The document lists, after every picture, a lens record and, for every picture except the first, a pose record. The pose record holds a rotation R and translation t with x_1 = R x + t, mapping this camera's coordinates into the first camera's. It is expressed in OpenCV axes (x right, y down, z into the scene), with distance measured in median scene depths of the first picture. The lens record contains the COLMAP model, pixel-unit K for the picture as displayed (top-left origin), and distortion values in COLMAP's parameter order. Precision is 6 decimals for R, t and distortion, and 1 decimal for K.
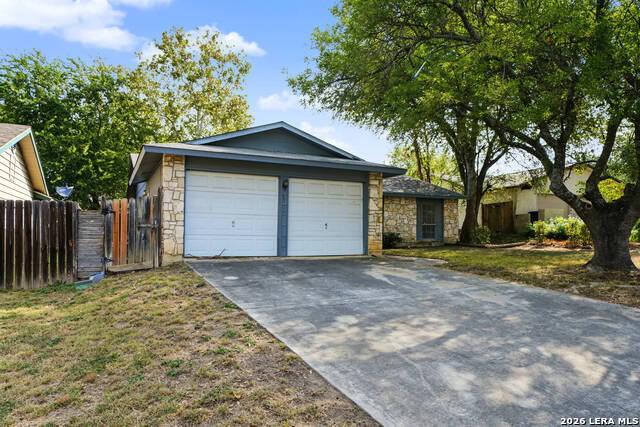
lens RADIAL K [[429.9, 0, 317.8], [0, 429.9, 216.5], [0, 0, 1]] dist [-0.003768, -0.000645]
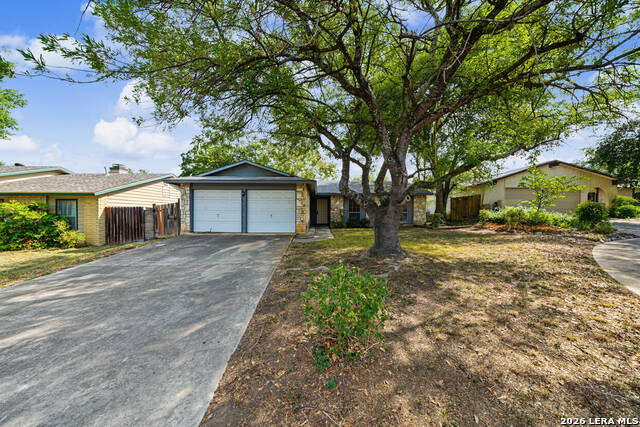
lens RADIAL K [[216.7, 0, 316.7], [0, 216.7, 214.6], [0, 0, 1]] dist [-0.003927, -0.000364]
pose [[0.897524, -0.004896, -0.440939, 0.596767], [0.020708, 0.999303, 0.031054, -0.007571], [0.440480, -0.037003, 0.897000, 0.297632]]
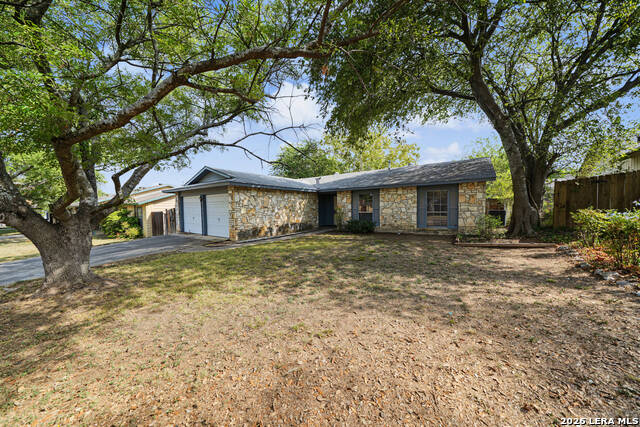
lens RADIAL K [[216.7, 0, 316.7], [0, 216.7, 214.6], [0, 0, 1]] dist [-0.003927, -0.000364]
pose [[0.471140, 0.014510, -0.881939, 1.019682], [0.050189, 0.997804, 0.043228, -0.018598], [0.880629, -0.064630, 0.469377, 0.971251]]
